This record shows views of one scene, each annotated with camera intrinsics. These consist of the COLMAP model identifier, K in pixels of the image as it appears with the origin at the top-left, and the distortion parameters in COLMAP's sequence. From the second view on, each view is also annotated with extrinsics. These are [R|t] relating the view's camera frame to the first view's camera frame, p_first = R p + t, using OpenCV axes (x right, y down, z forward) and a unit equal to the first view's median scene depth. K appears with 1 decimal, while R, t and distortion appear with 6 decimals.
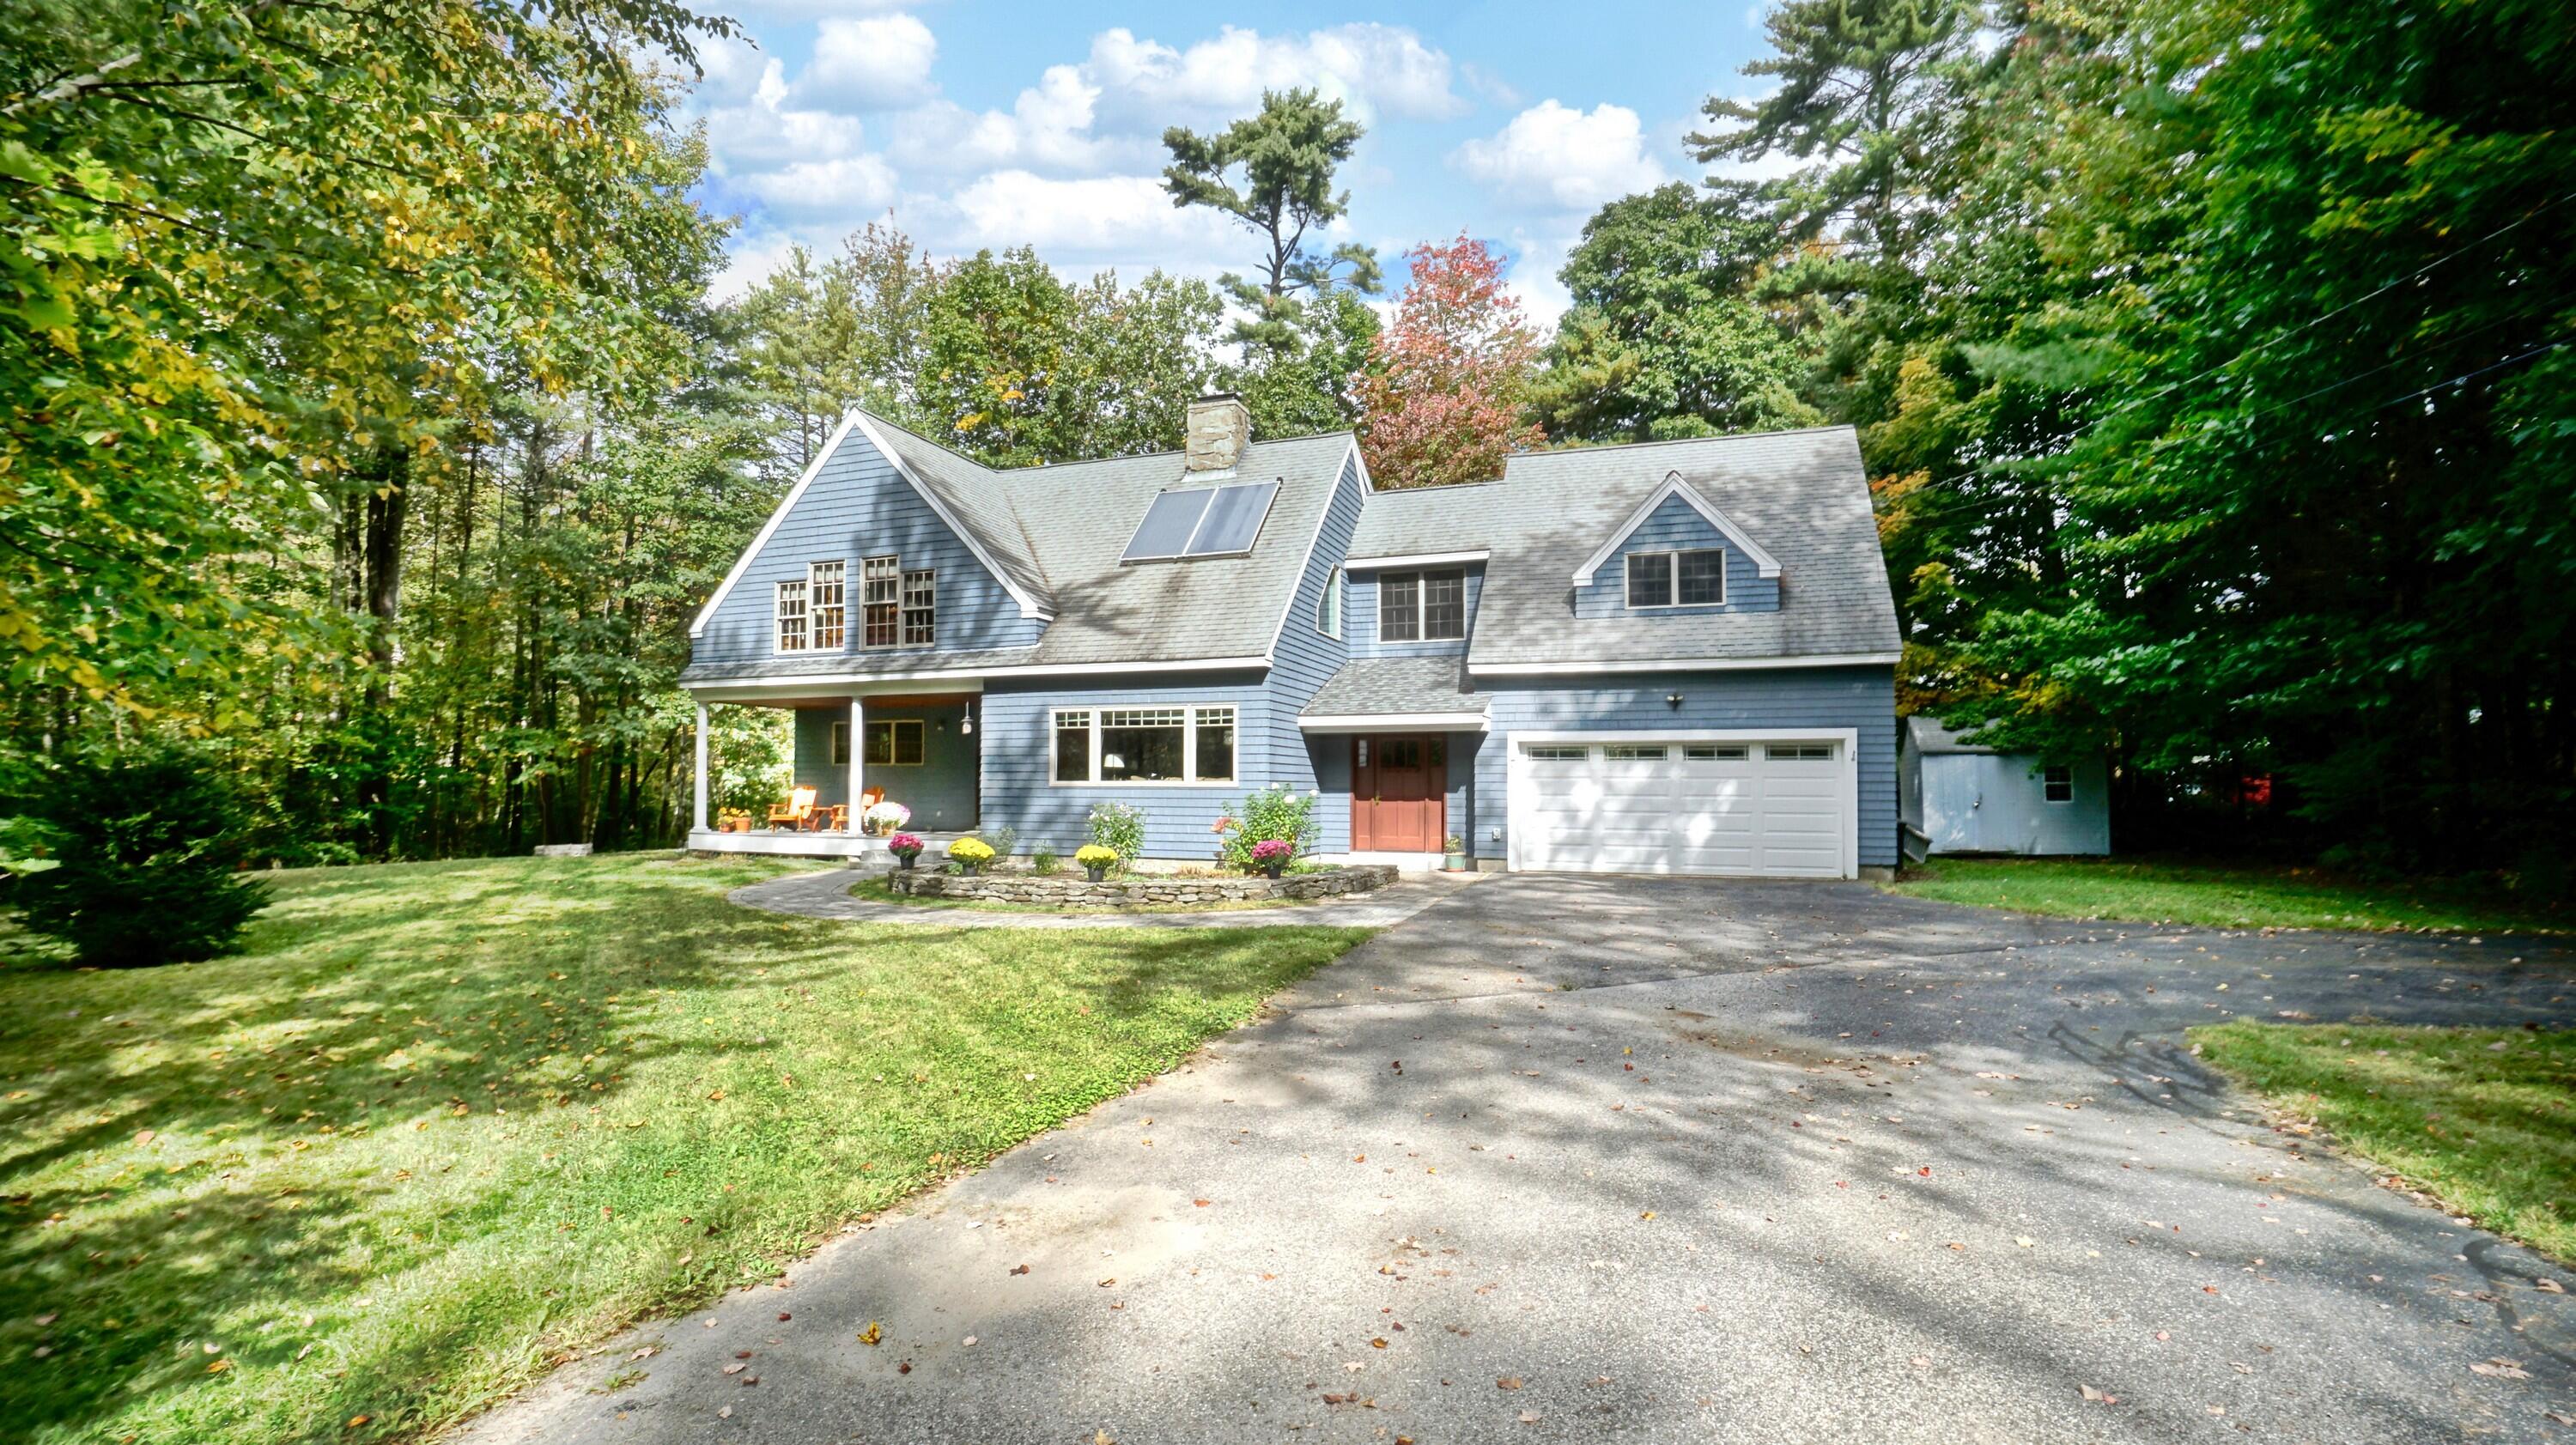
lens RADIAL K [[1166.6, 0, 1288.0], [0, 1166.6, 722.5], [0, 0, 1]] dist [-0.047107, 0.014276]
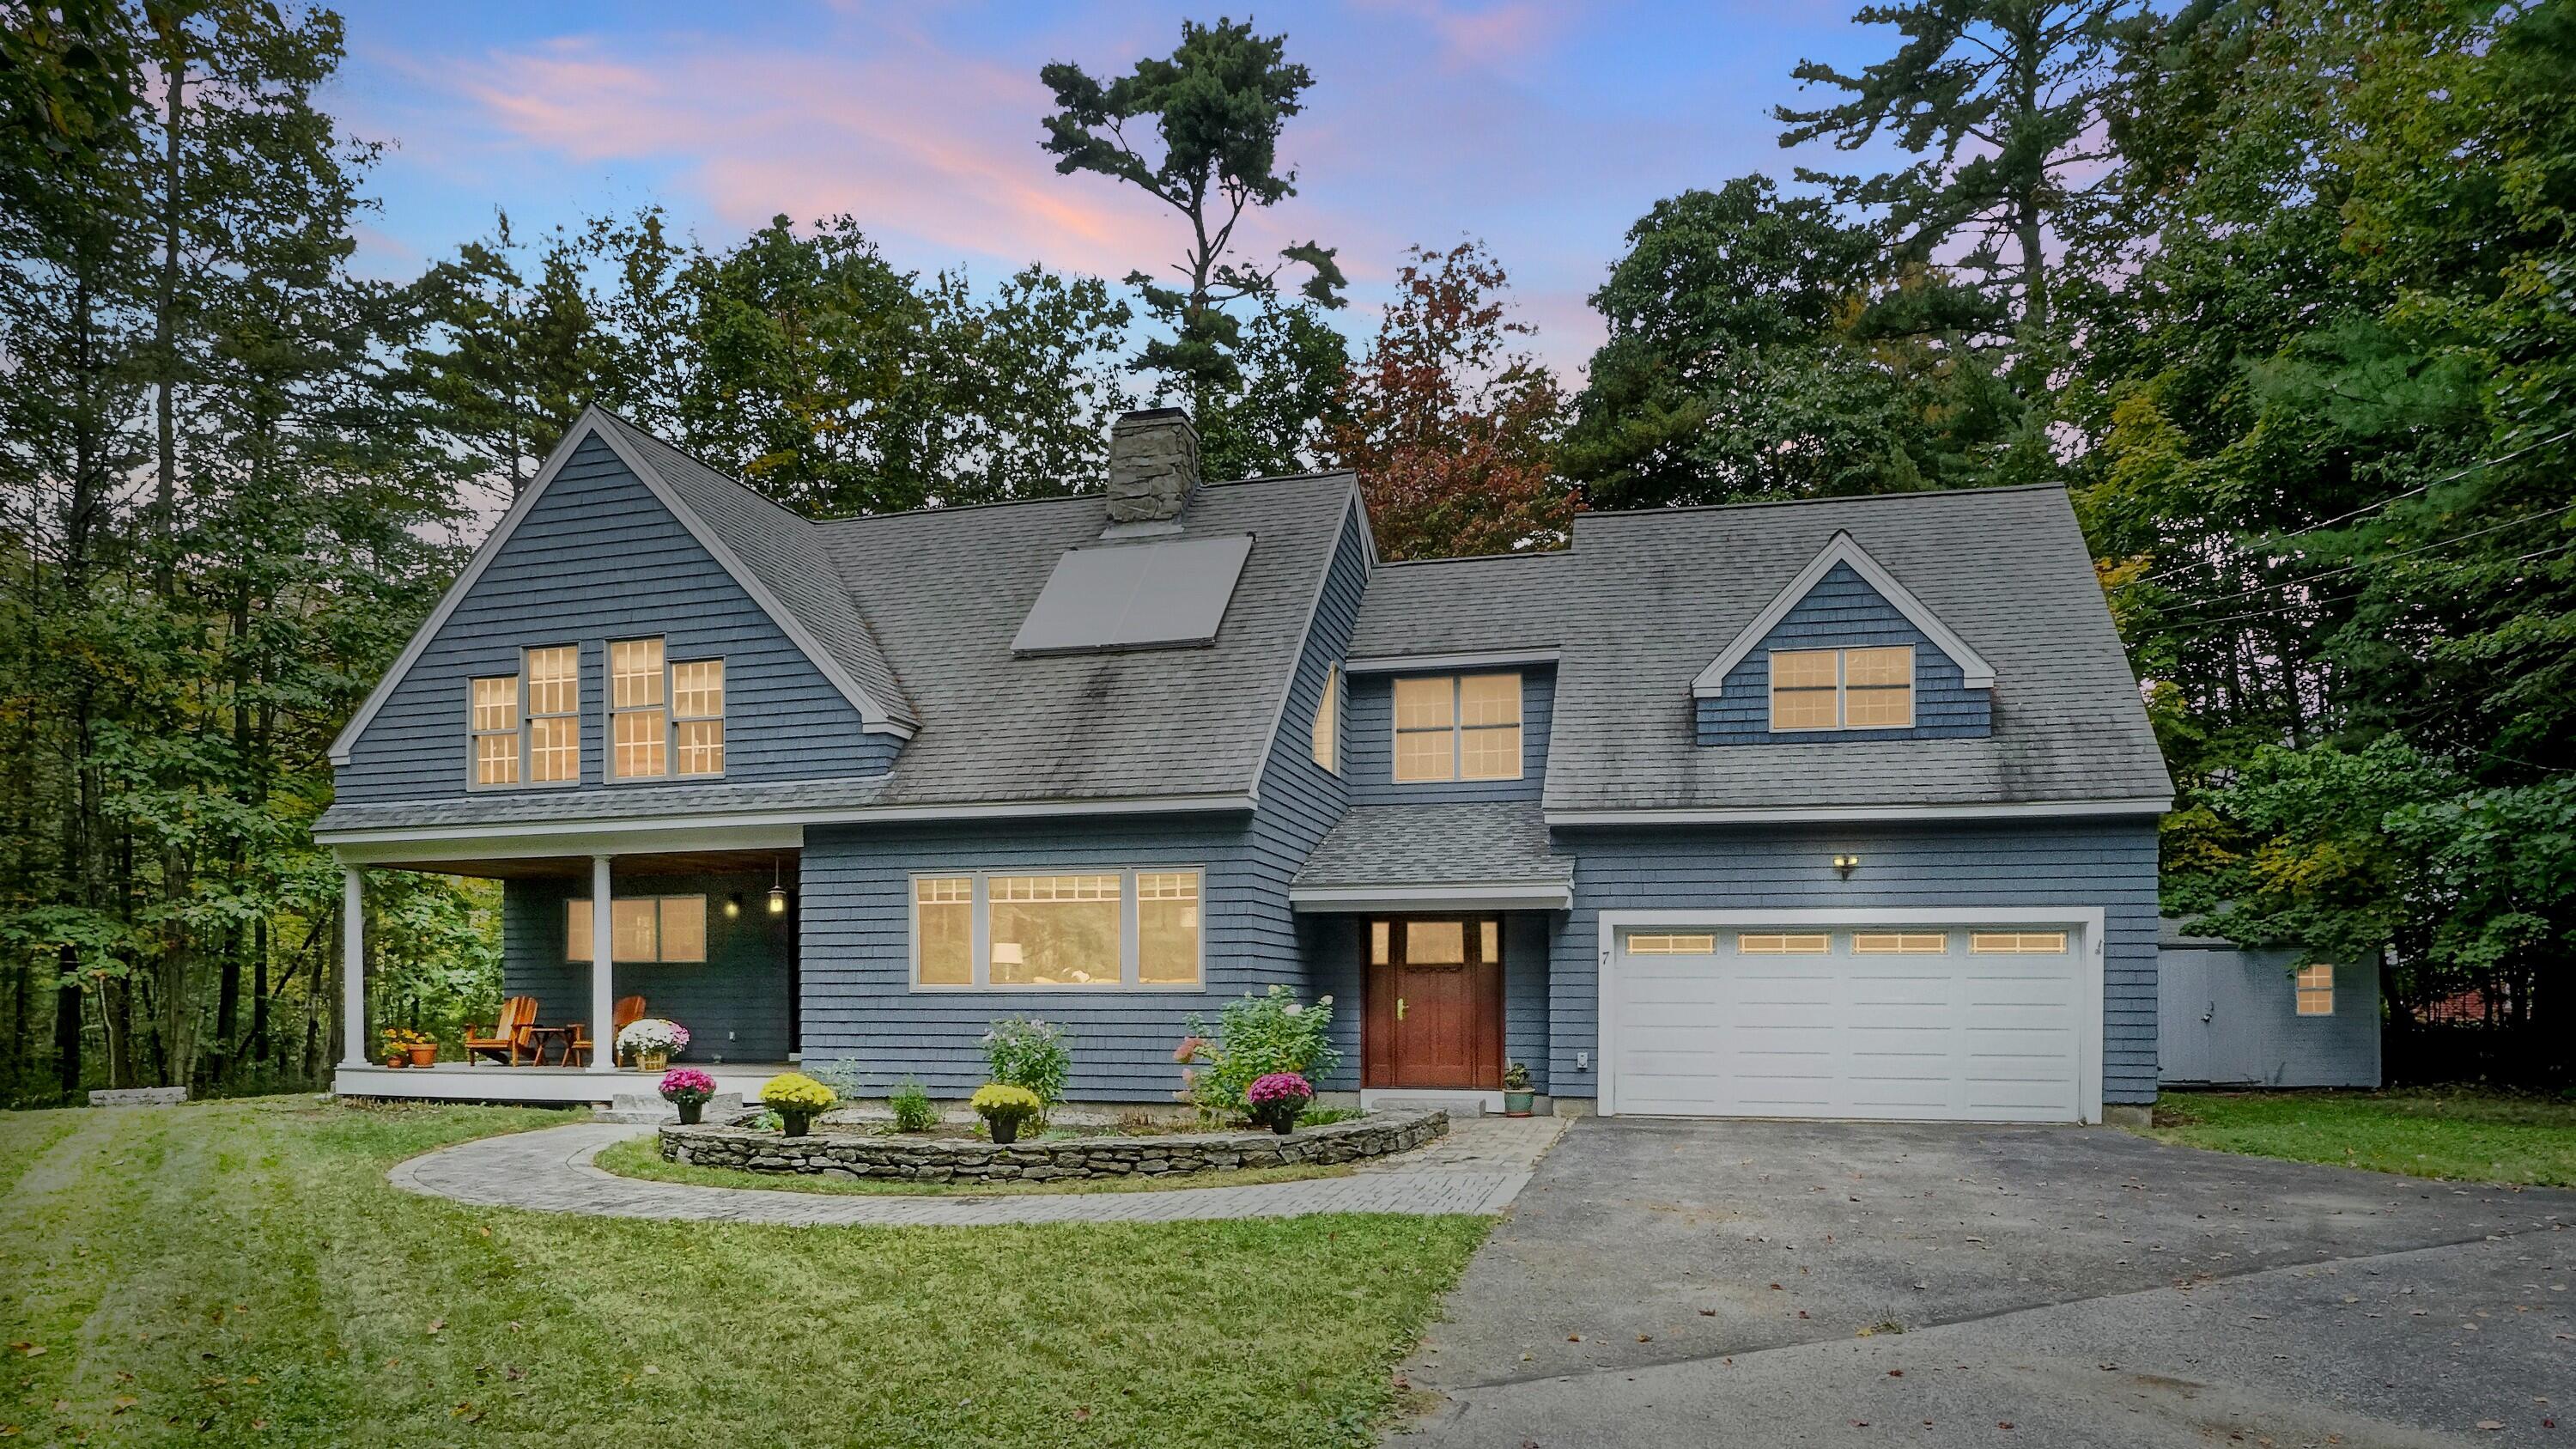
lens RADIAL K [[1469.3, 0, 1310.3], [0, 1469.3, 993.4], [0, 0, 1]] dist [-0.057597, 0.020993]
pose [[0.994780, -0.002199, 0.102024, -0.039596], [-0.002866, 0.998771, 0.049474, 0.008473], [-0.102007, -0.049508, 0.993551, 0.098832]]
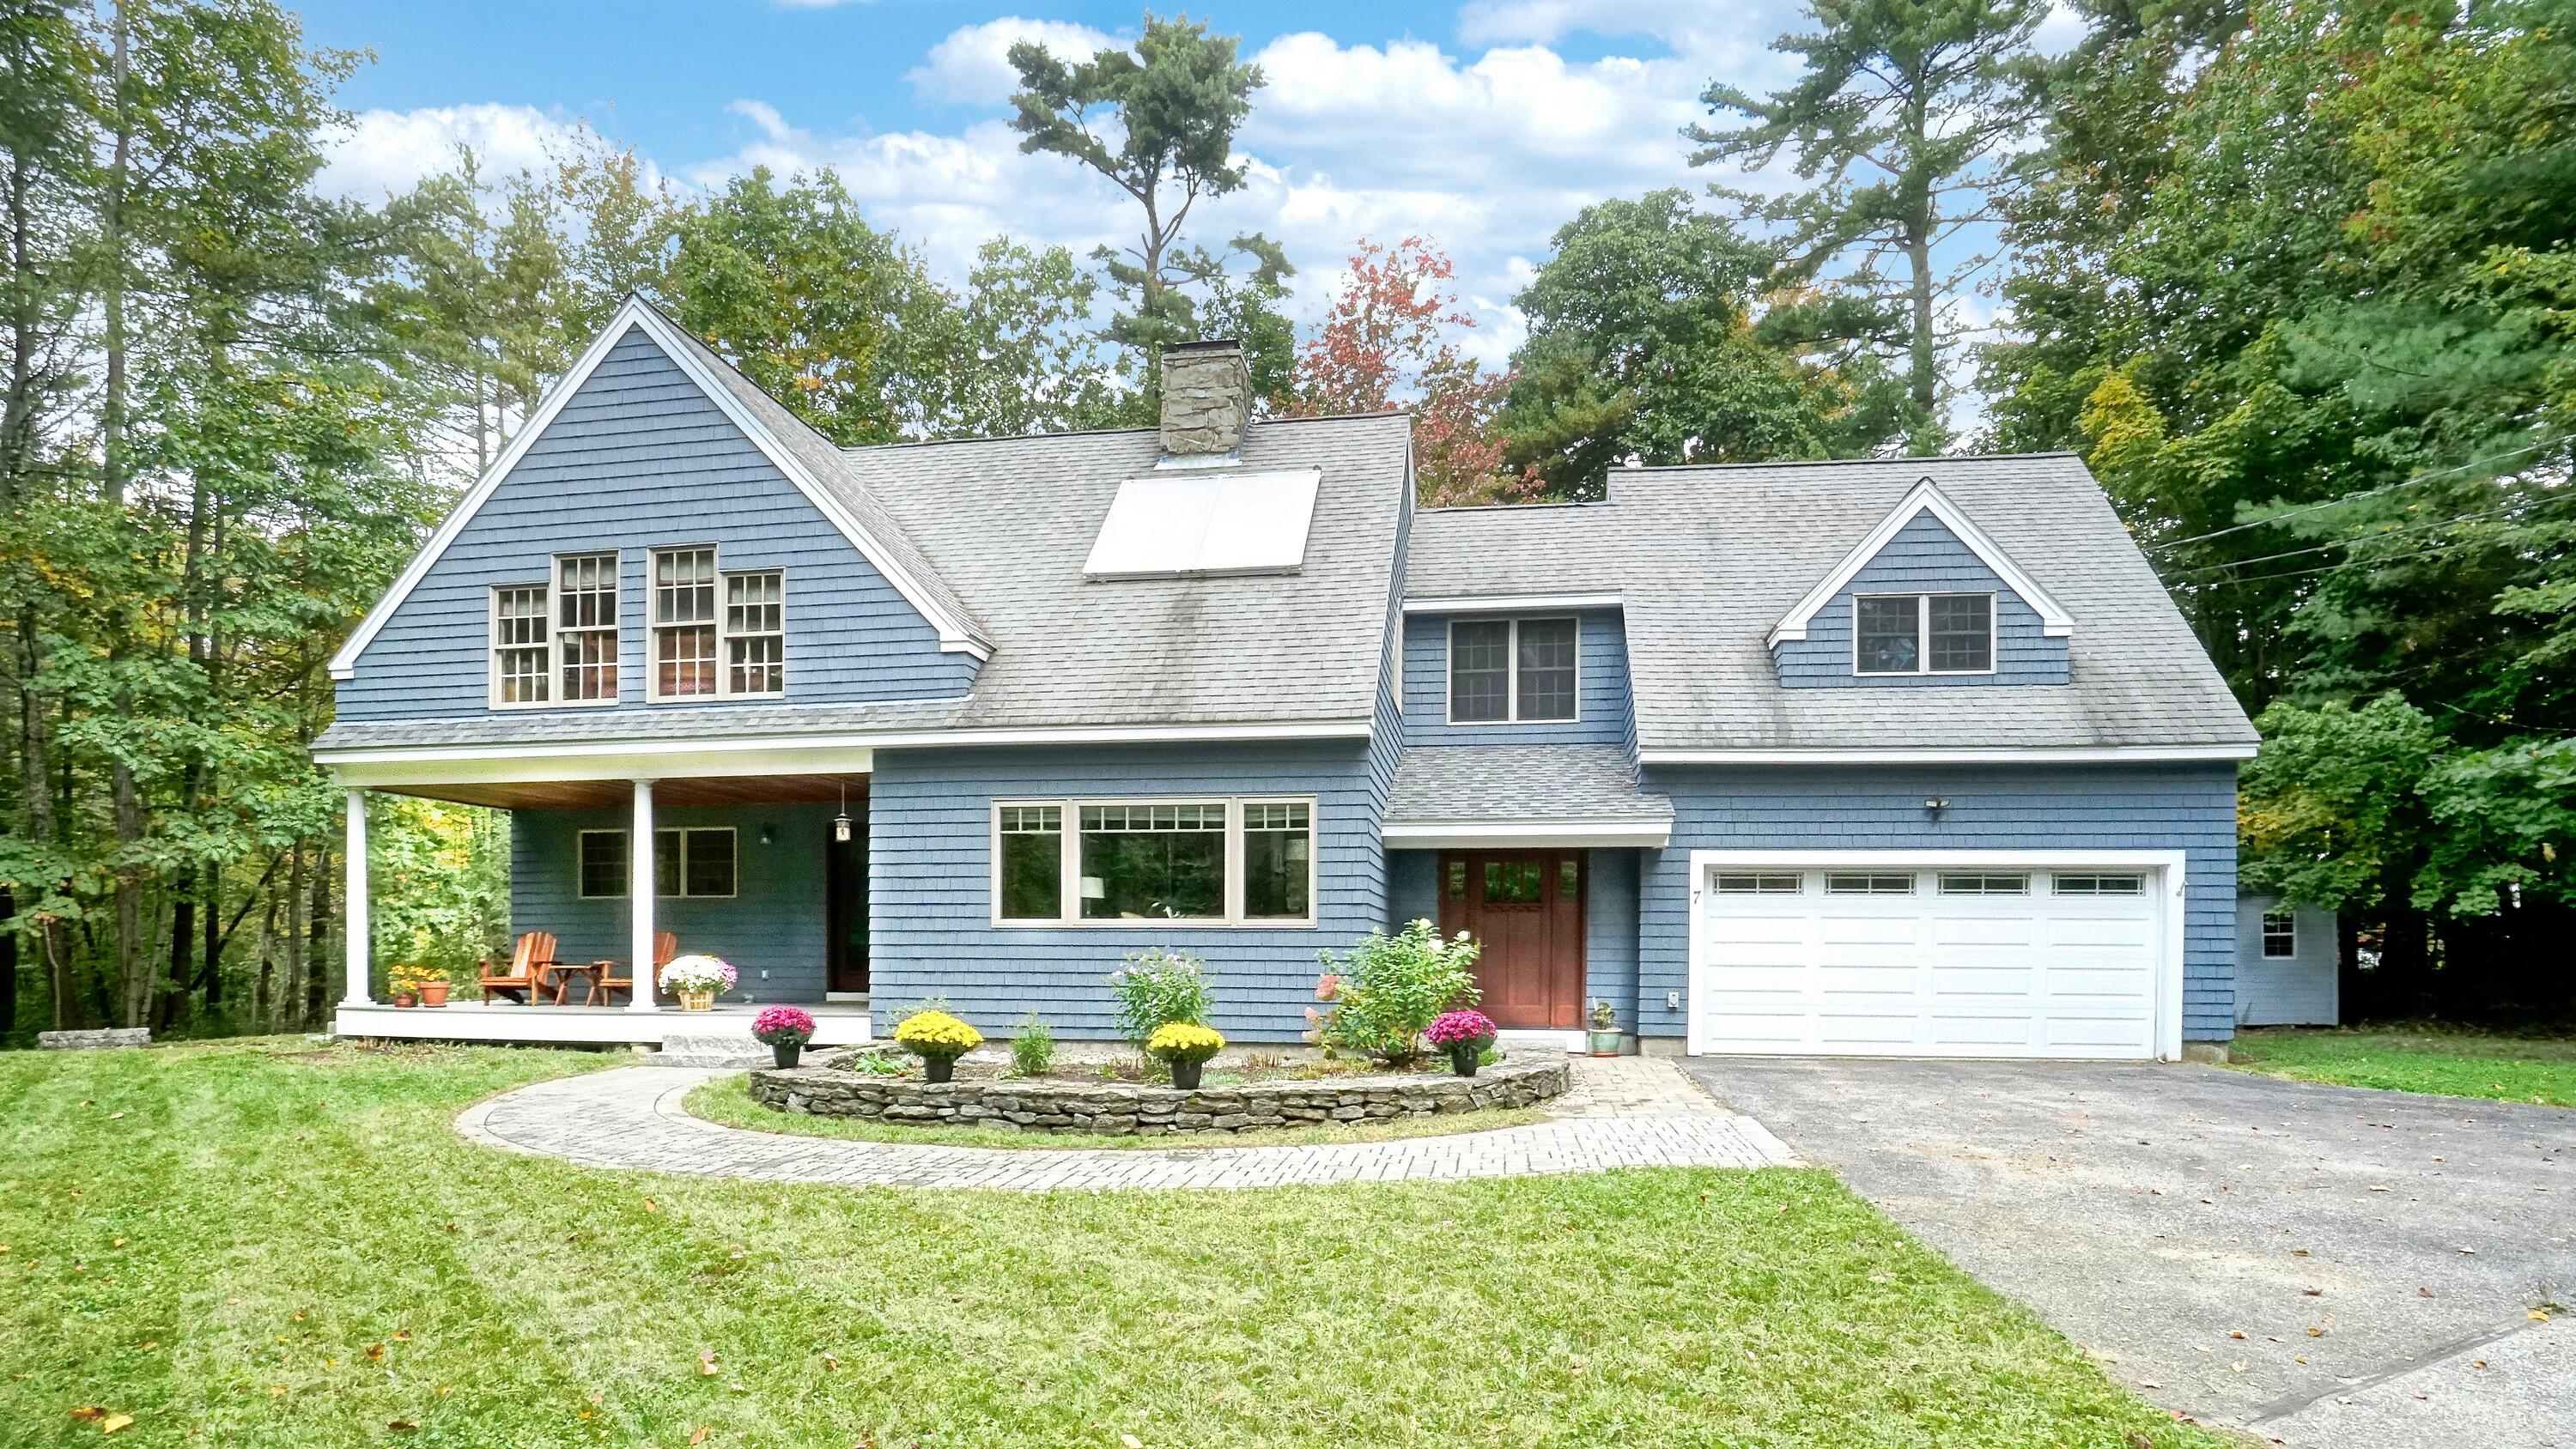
lens RADIAL K [[1277.9, 0, 1233.3], [0, 1277.9, 950.2], [0, 0, 1]] dist [-0.054868, 0.021444]
pose [[0.982817, 0.002318, 0.184567, -0.124455], [-0.011832, 0.998656, 0.050465, 0.019107], [-0.184202, -0.051781, 0.981524, 0.191395]]
